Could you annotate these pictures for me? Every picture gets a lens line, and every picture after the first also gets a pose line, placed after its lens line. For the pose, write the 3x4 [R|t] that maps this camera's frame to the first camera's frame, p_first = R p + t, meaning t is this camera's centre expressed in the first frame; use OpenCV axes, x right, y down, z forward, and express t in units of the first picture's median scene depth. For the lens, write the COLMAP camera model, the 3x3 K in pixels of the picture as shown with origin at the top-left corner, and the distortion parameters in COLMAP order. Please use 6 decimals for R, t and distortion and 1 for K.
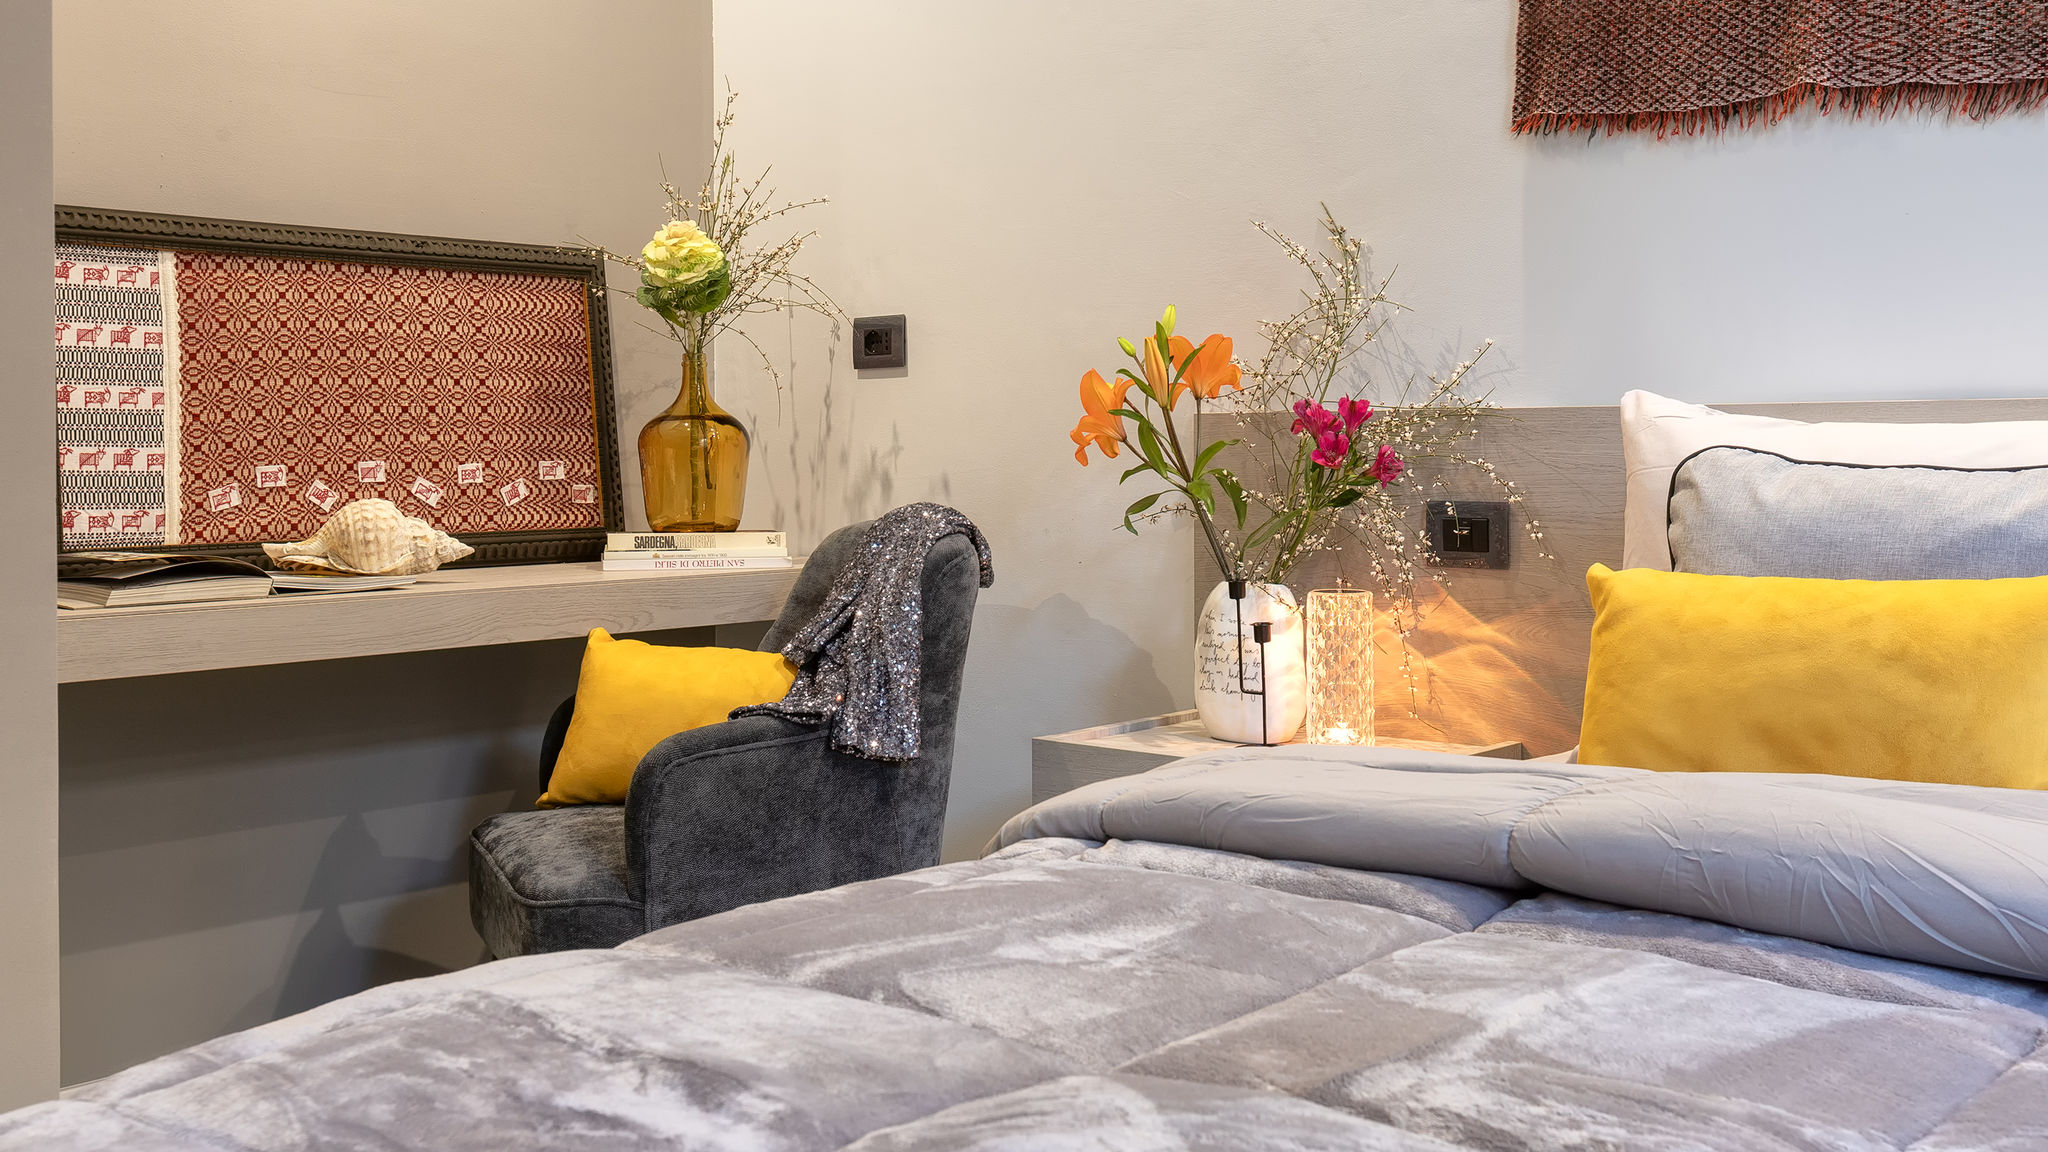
lens RADIAL K [[1988.4, 0, 1023.2], [0, 1988.4, 439.9], [0, 0, 1]] dist [0.005916, 0.009121]
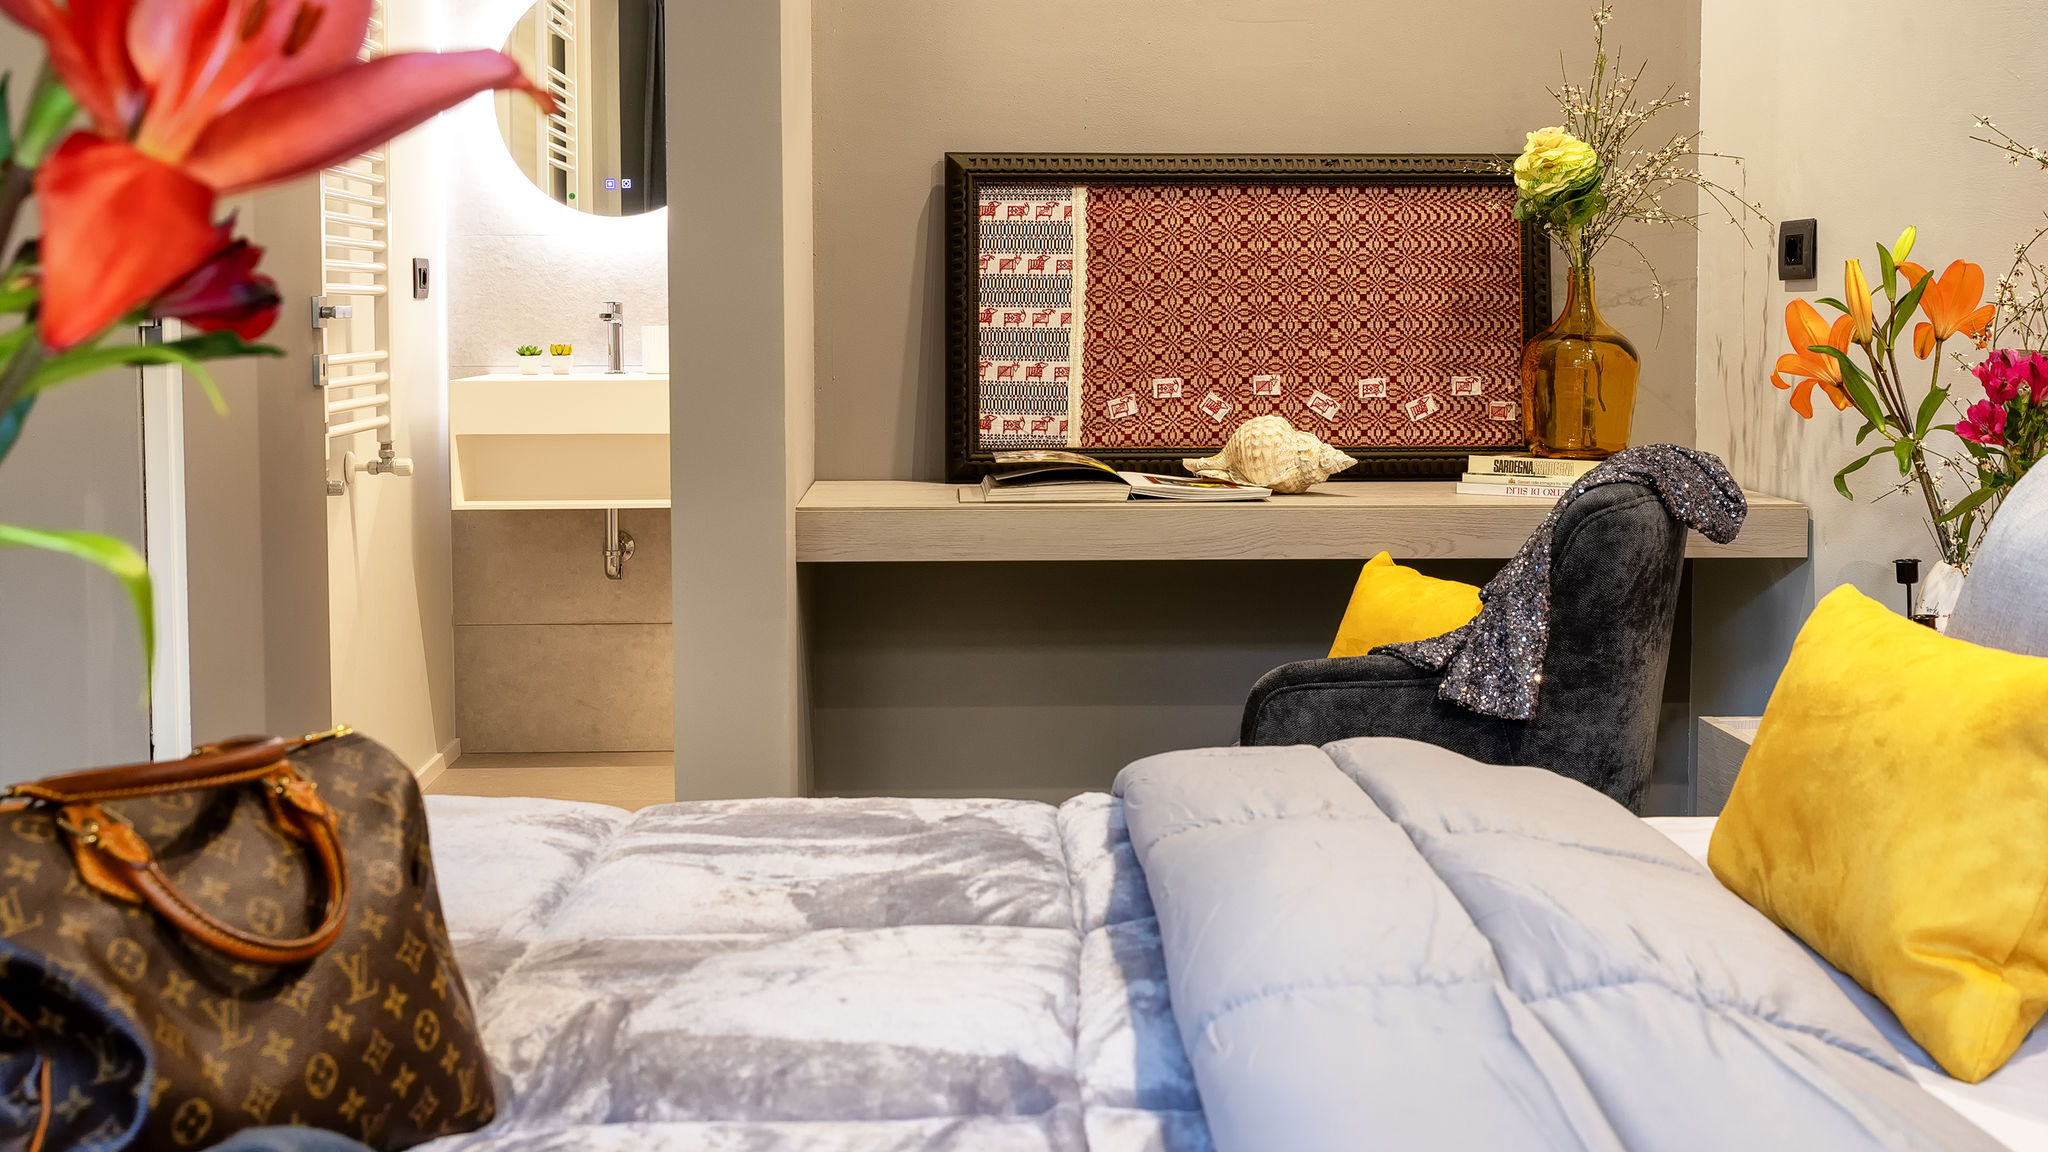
lens RADIAL K [[2274.2, 0, 1021.5], [0, 2274.2, 432.6], [0, 0, 1]] dist [-0.001592, -0.002004]
pose [[0.703265, 0.047207, -0.709359, 0.443772], [-0.001492, 0.997889, 0.064929, -0.037576], [0.710926, -0.044604, 0.701851, 0.064641]]
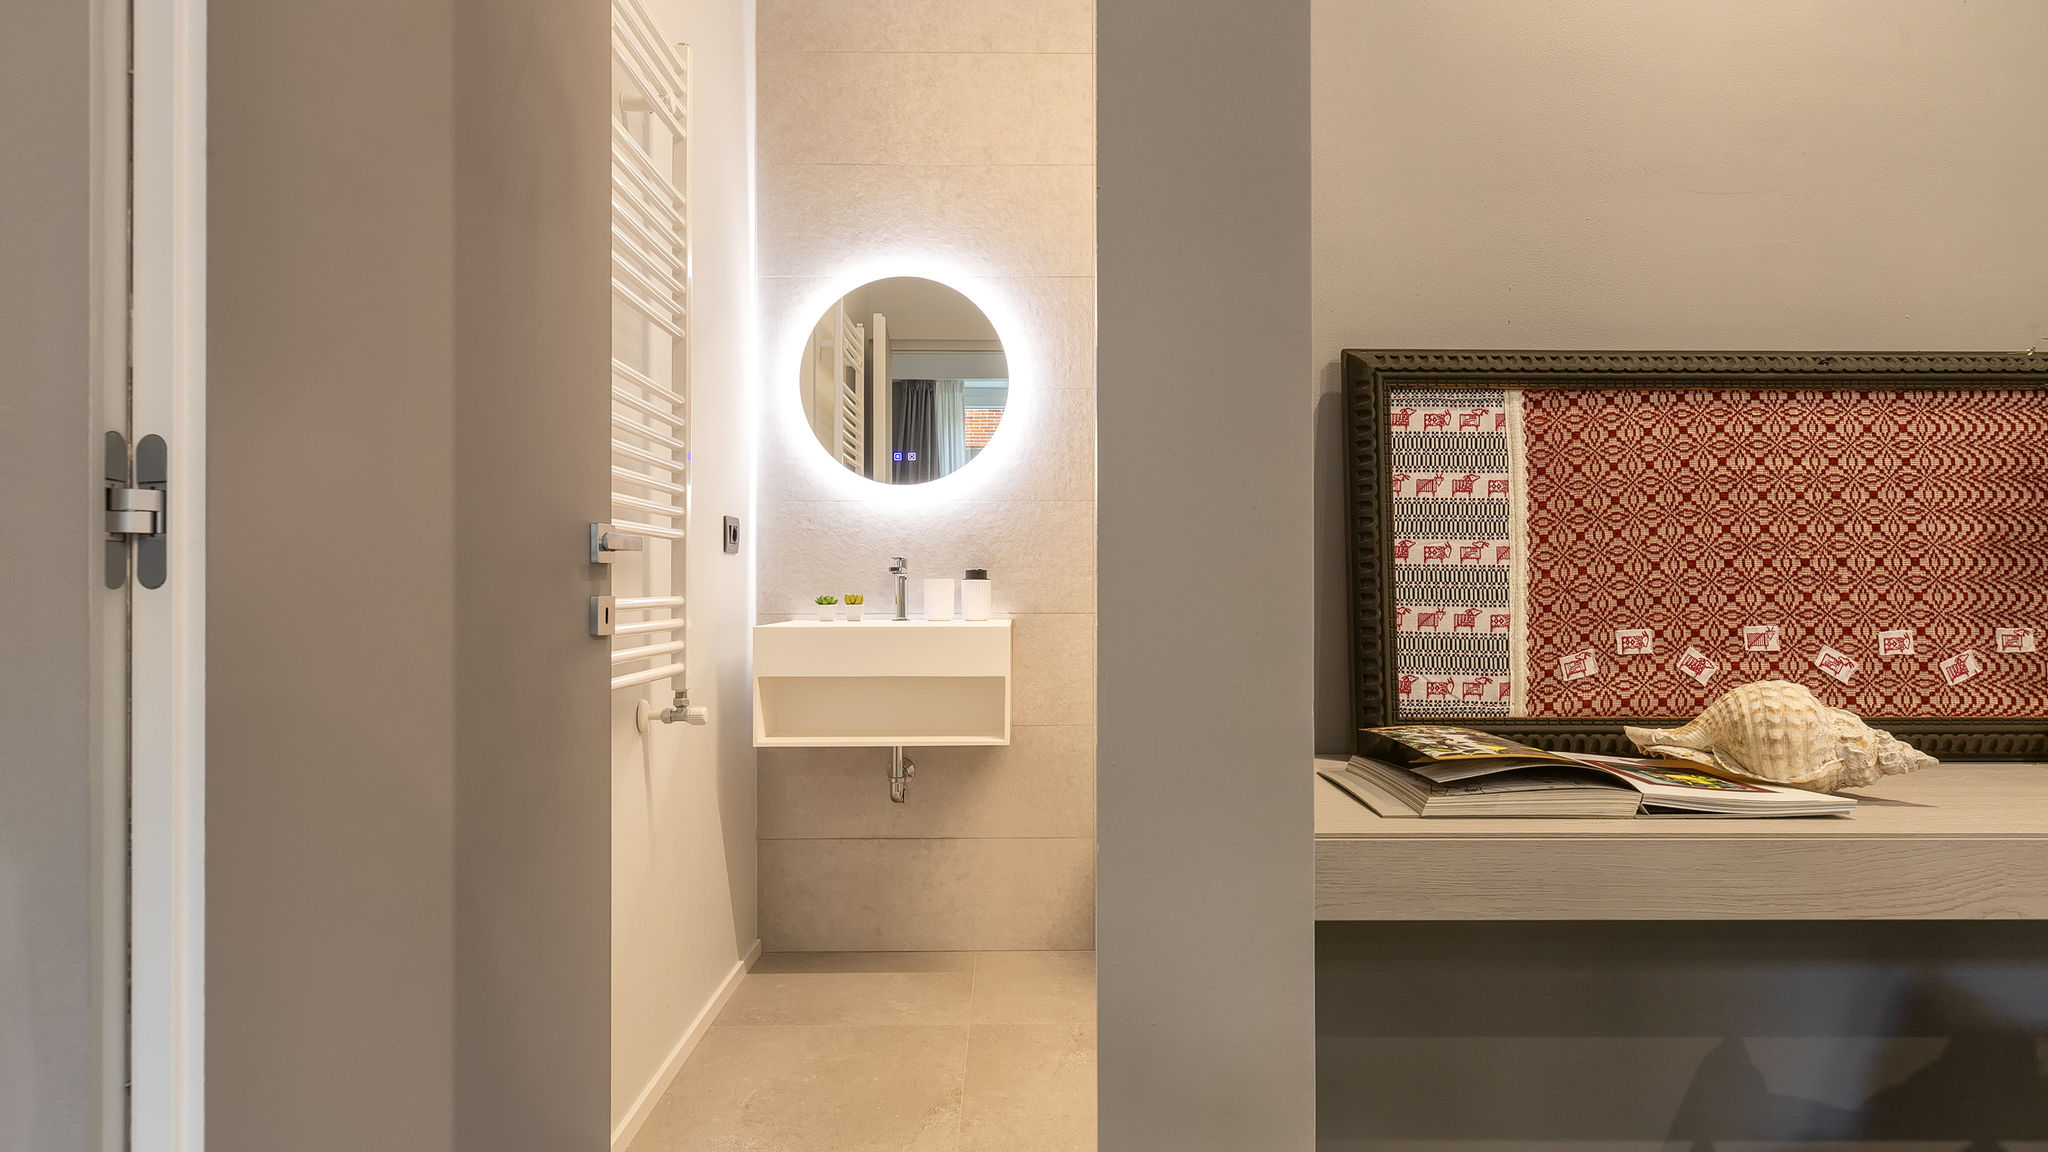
lens RADIAL K [[1160.2, 0, 1024.0], [0, 1160.2, 576.0], [0, 0, 1]] dist [0.003470, -0.009069]
pose [[0.673568, 0.002688, -0.739121, -0.181260], [-0.003223, 0.999995, 0.000700, -0.009462], [0.739119, 0.001911, 0.673573, 0.458187]]
